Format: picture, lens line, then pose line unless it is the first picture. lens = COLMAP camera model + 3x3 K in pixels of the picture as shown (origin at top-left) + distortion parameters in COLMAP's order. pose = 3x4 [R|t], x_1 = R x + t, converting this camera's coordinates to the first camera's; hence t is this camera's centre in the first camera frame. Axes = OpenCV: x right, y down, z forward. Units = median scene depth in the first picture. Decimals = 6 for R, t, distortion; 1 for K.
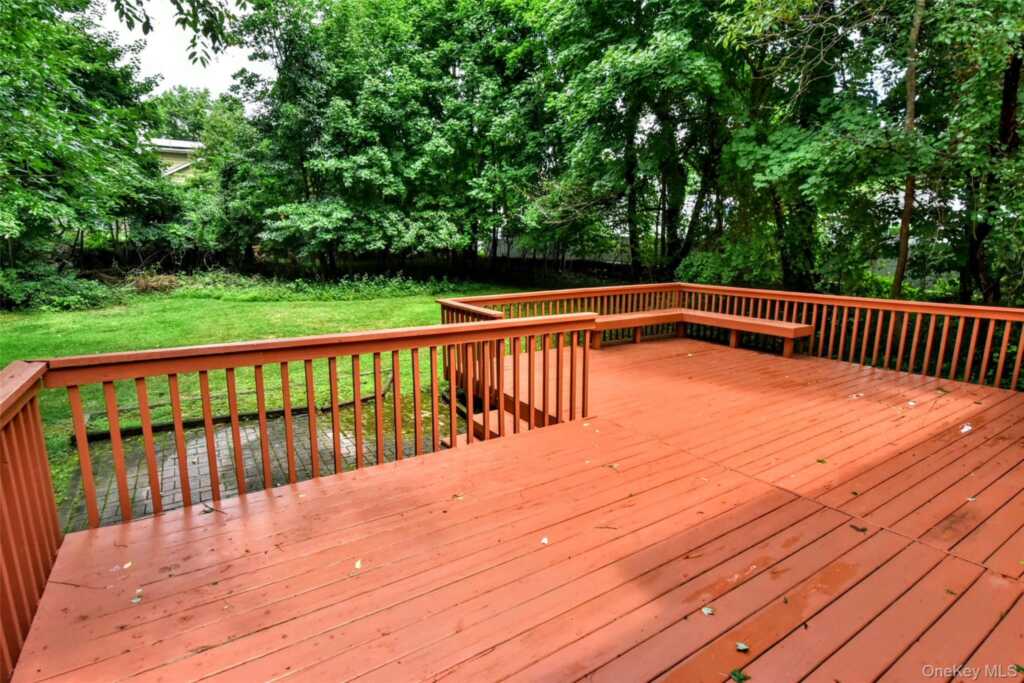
lens RADIAL K [[524.0, 0, 512.0], [0, 524.0, 341.5], [0, 0, 1]] dist [-0.002083, -0.000065]
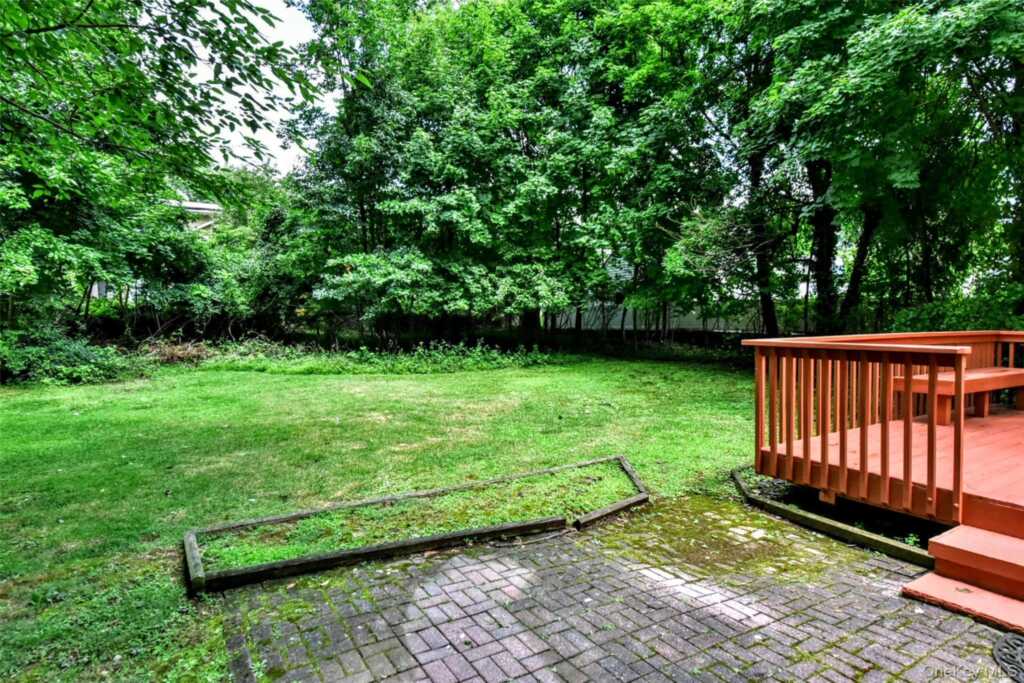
lens RADIAL K [[595.5, 0, 512.6], [0, 595.5, 337.9], [0, 0, 1]] dist [-0.000893, -0.000224]
pose [[0.999800, -0.004002, -0.019584, -0.165382], [0.000752, 0.986591, -0.163210, 0.013107], [0.019974, 0.163163, 0.986397, 0.124398]]
